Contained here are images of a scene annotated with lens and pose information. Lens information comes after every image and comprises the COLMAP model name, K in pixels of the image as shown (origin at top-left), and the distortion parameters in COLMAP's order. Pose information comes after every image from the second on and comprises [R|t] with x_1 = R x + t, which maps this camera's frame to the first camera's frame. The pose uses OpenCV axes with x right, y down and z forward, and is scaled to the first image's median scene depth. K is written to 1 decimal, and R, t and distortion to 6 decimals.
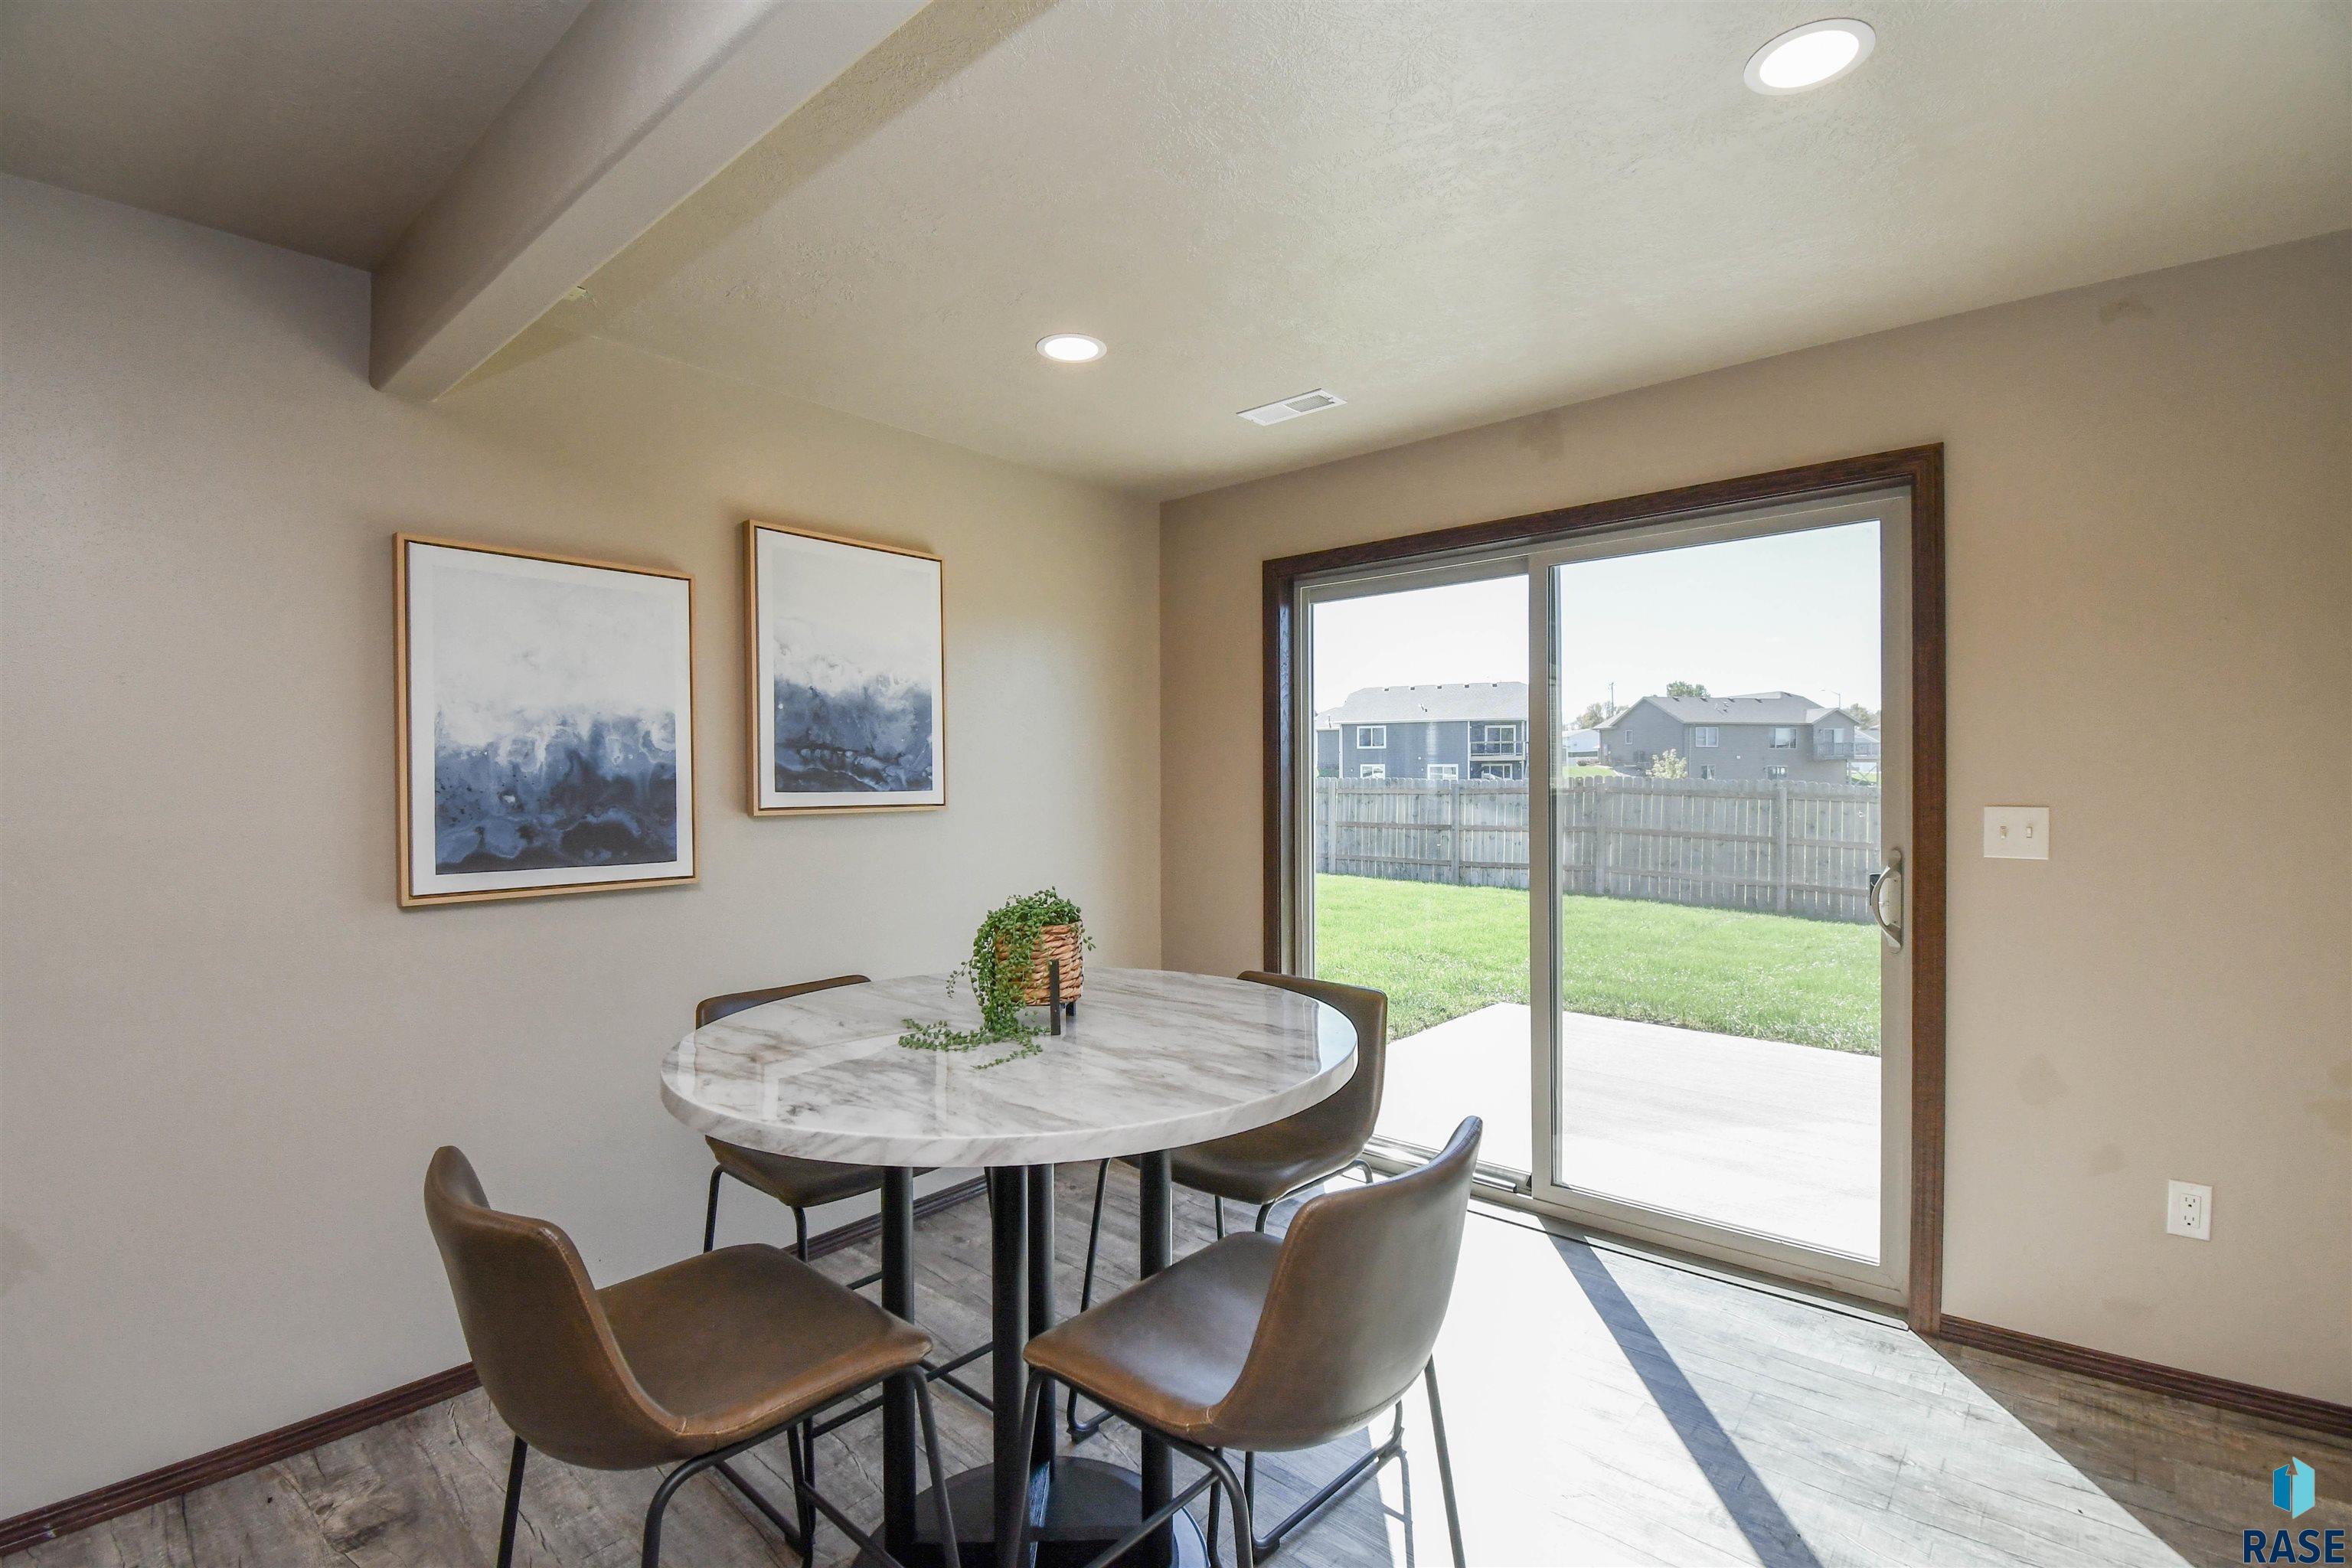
lens RADIAL K [[1065.7, 0, 1164.5], [0, 1065.7, 782.5], [0, 0, 1]] dist [0.004503, -0.012431]
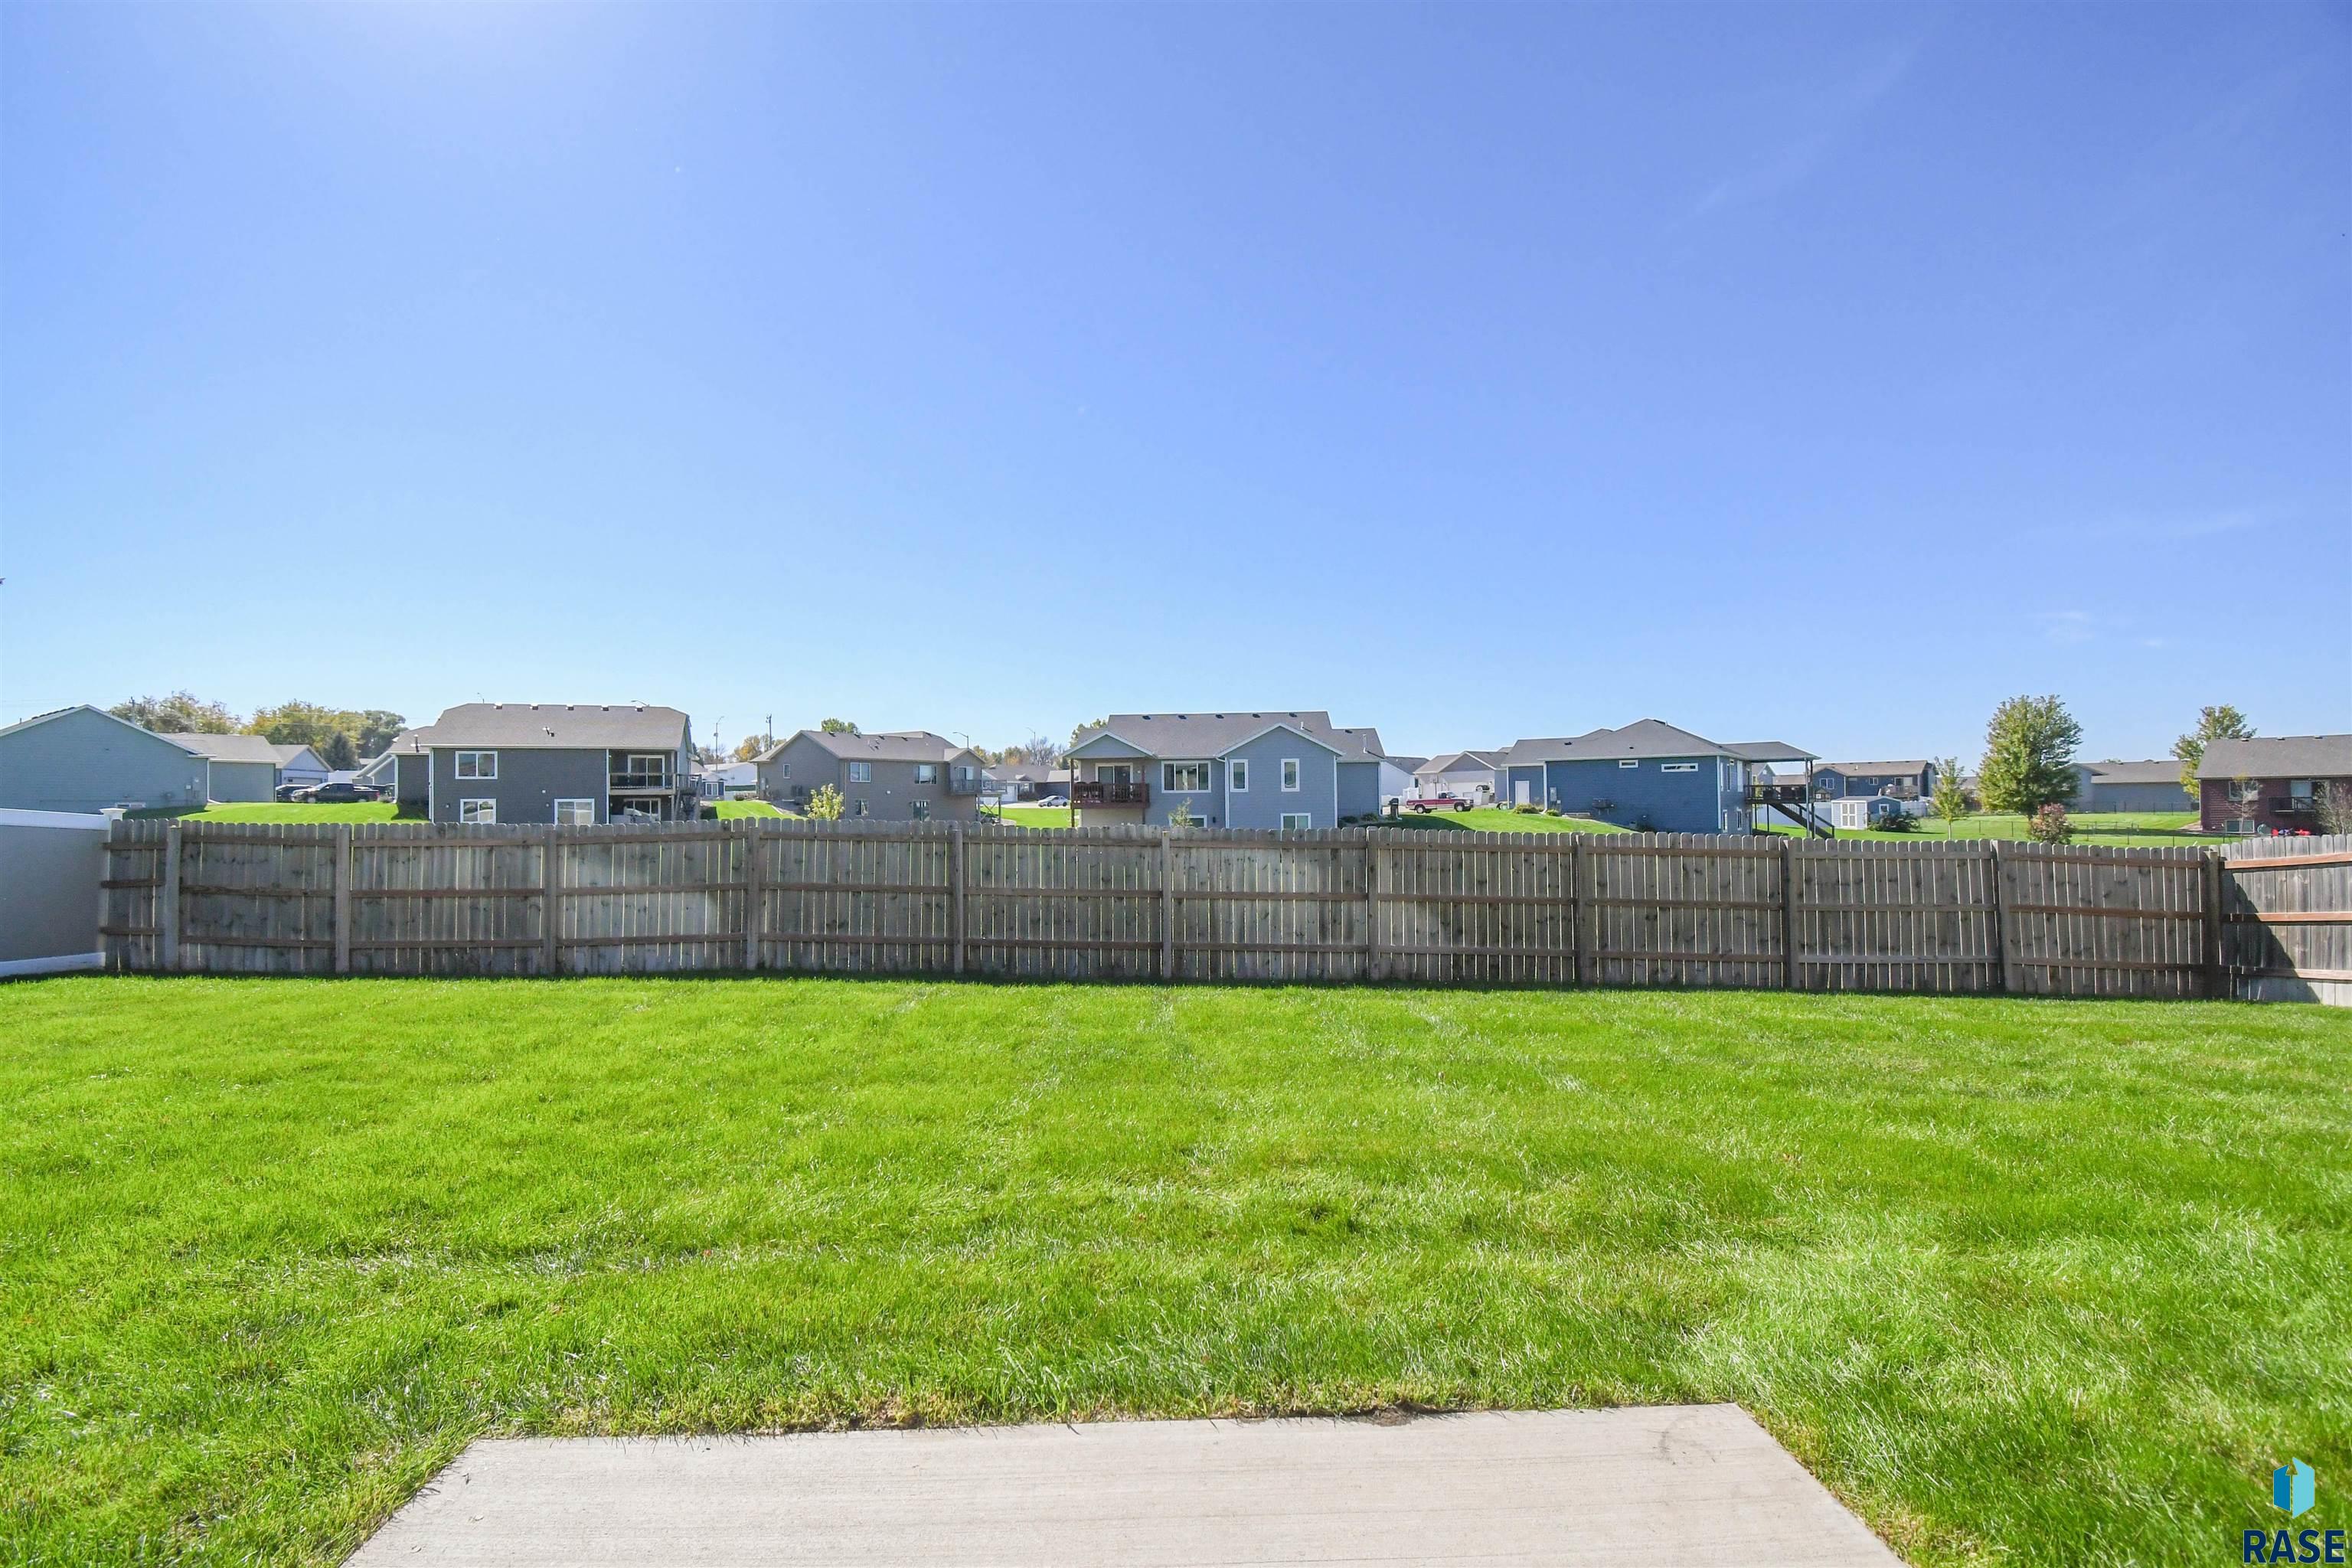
lens RADIAL K [[1065.7, 0, 1173.8], [0, 1065.7, 786.8], [0, 0, 1]] dist [0.004503, -0.012431]
pose [[0.725574, 0.008483, 0.688092, 0.081616], [0.010398, 0.999675, -0.023288, -0.006773], [-0.688066, 0.024052, 0.725249, 0.189199]]
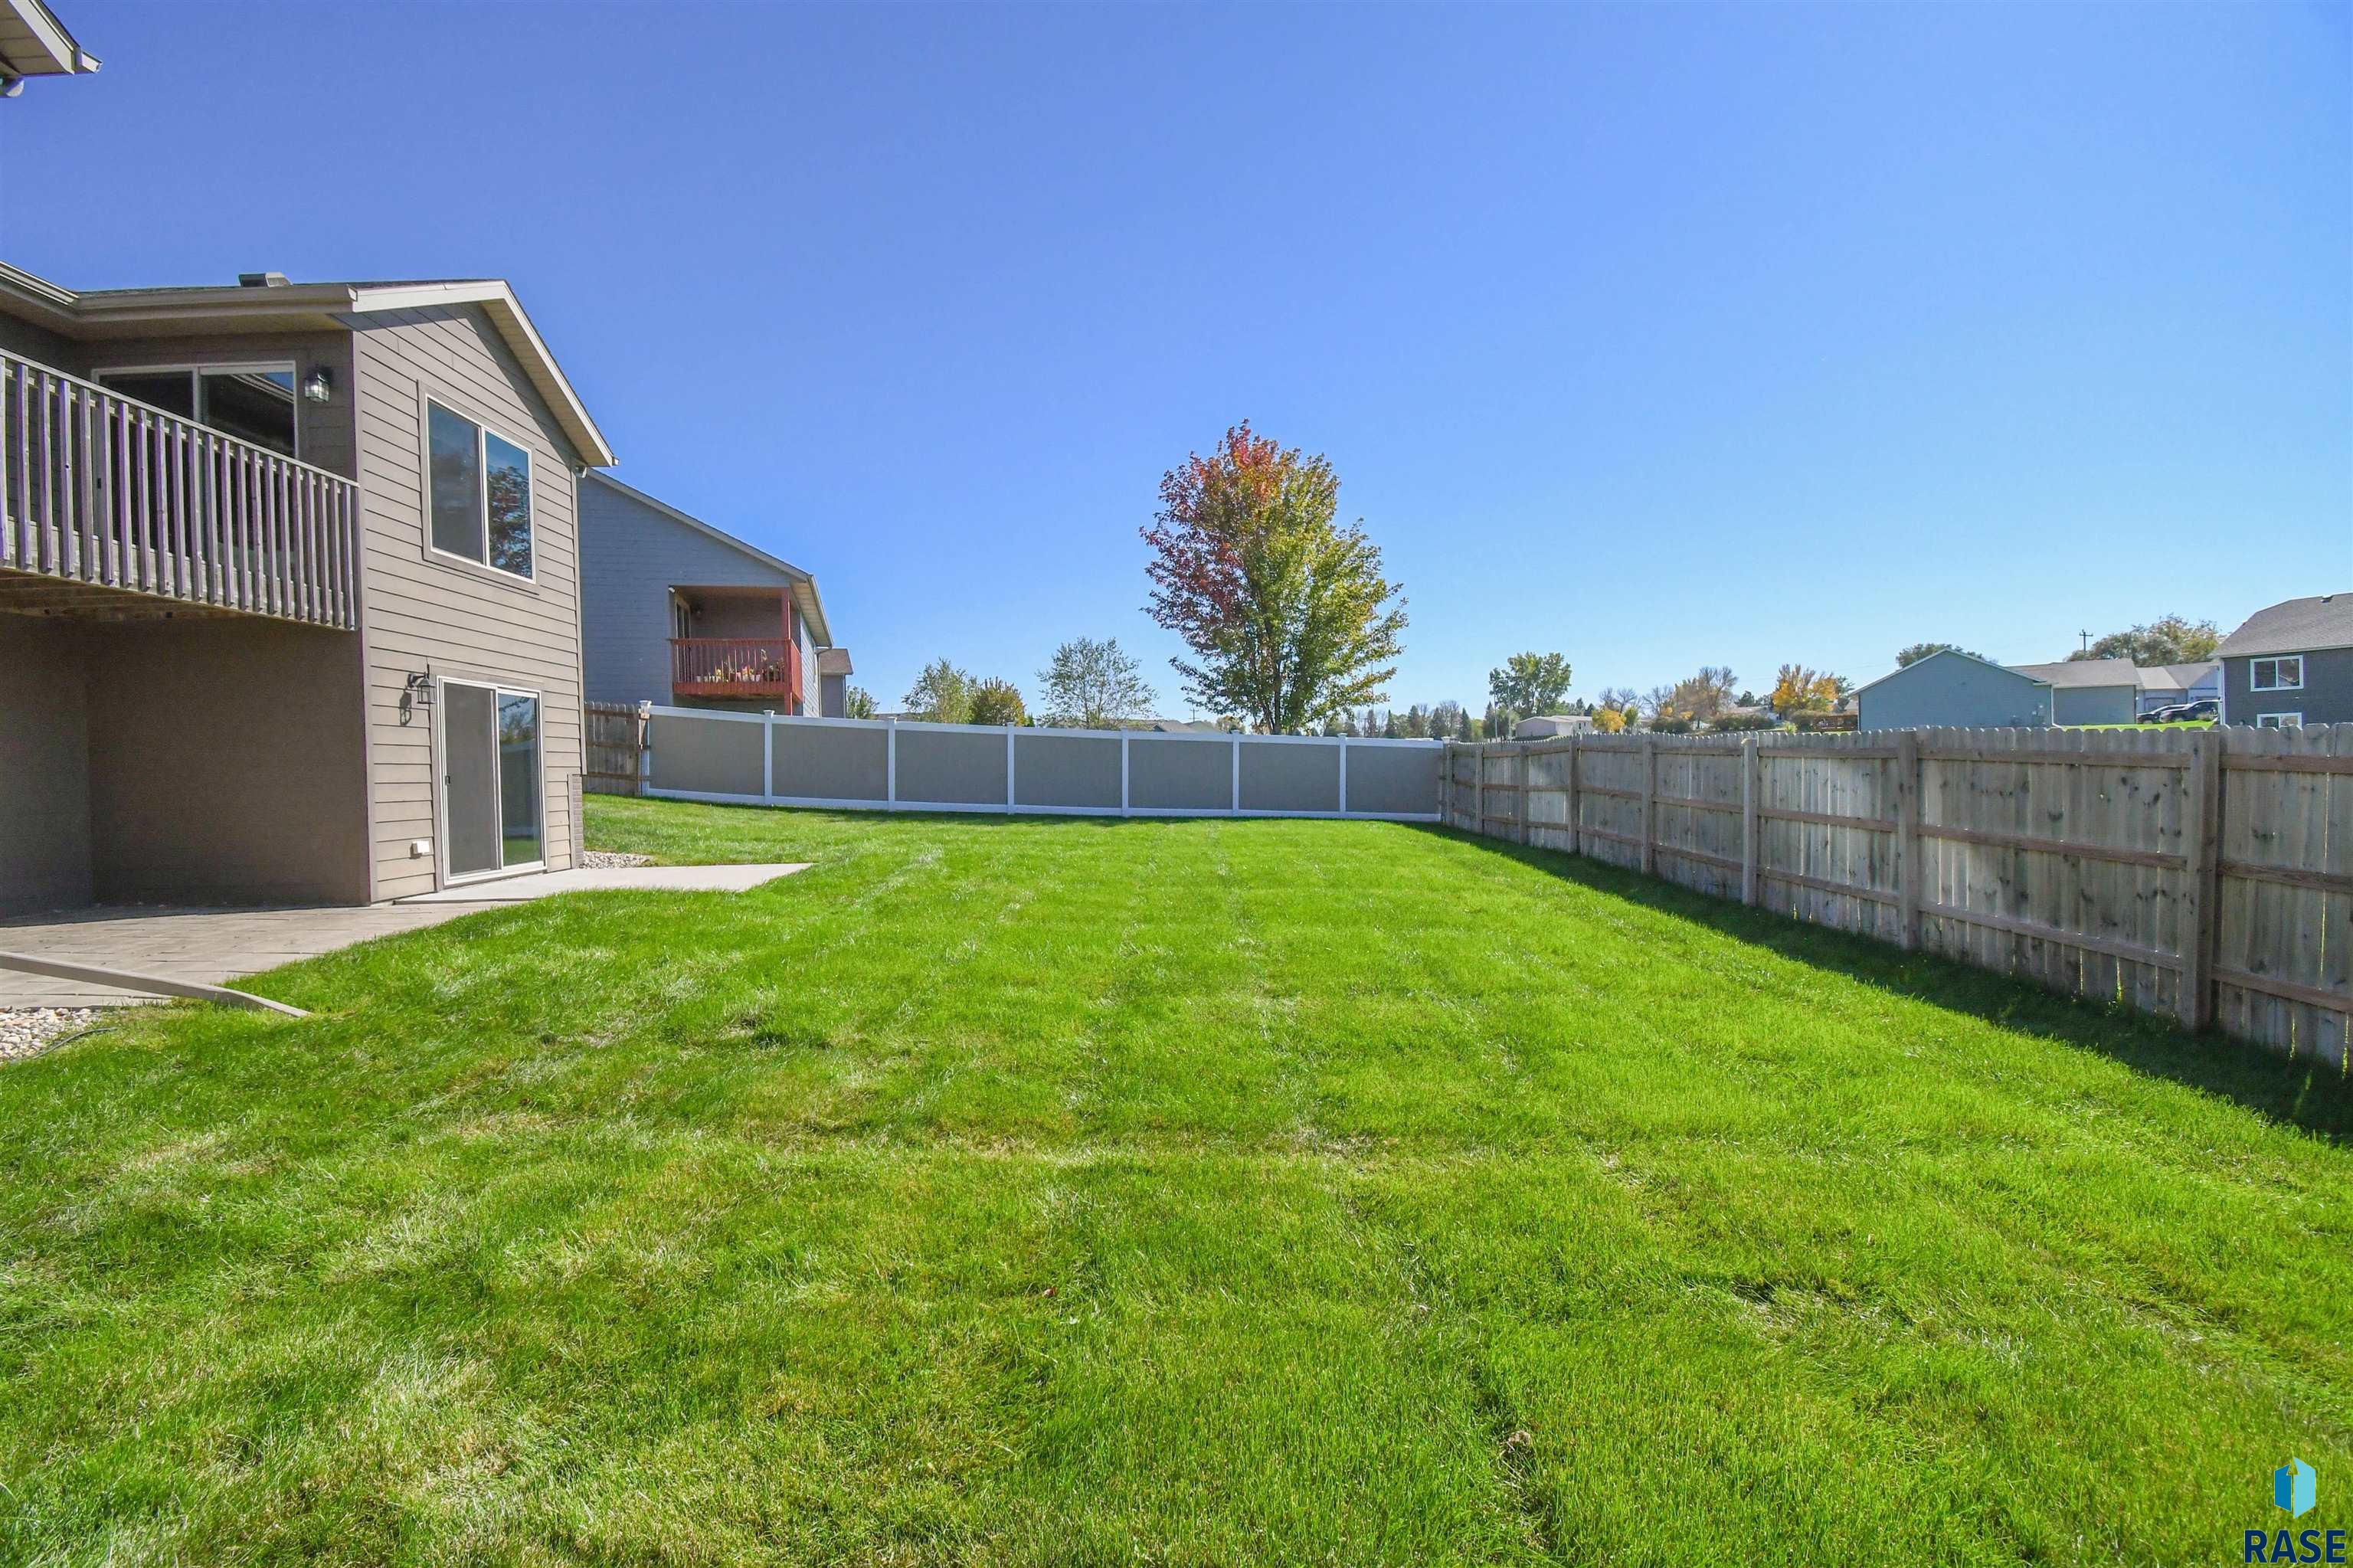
lens RADIAL K [[1066.2, 0, 1160.8], [0, 1066.2, 779.2], [0, 0, 1]] dist [0.004503, -0.012431]
pose [[0.676889, -0.008341, -0.736038, 0.762529], [0.021430, 0.999735, 0.008379, 0.016422], [0.735773, -0.021445, 0.676888, 0.042548]]
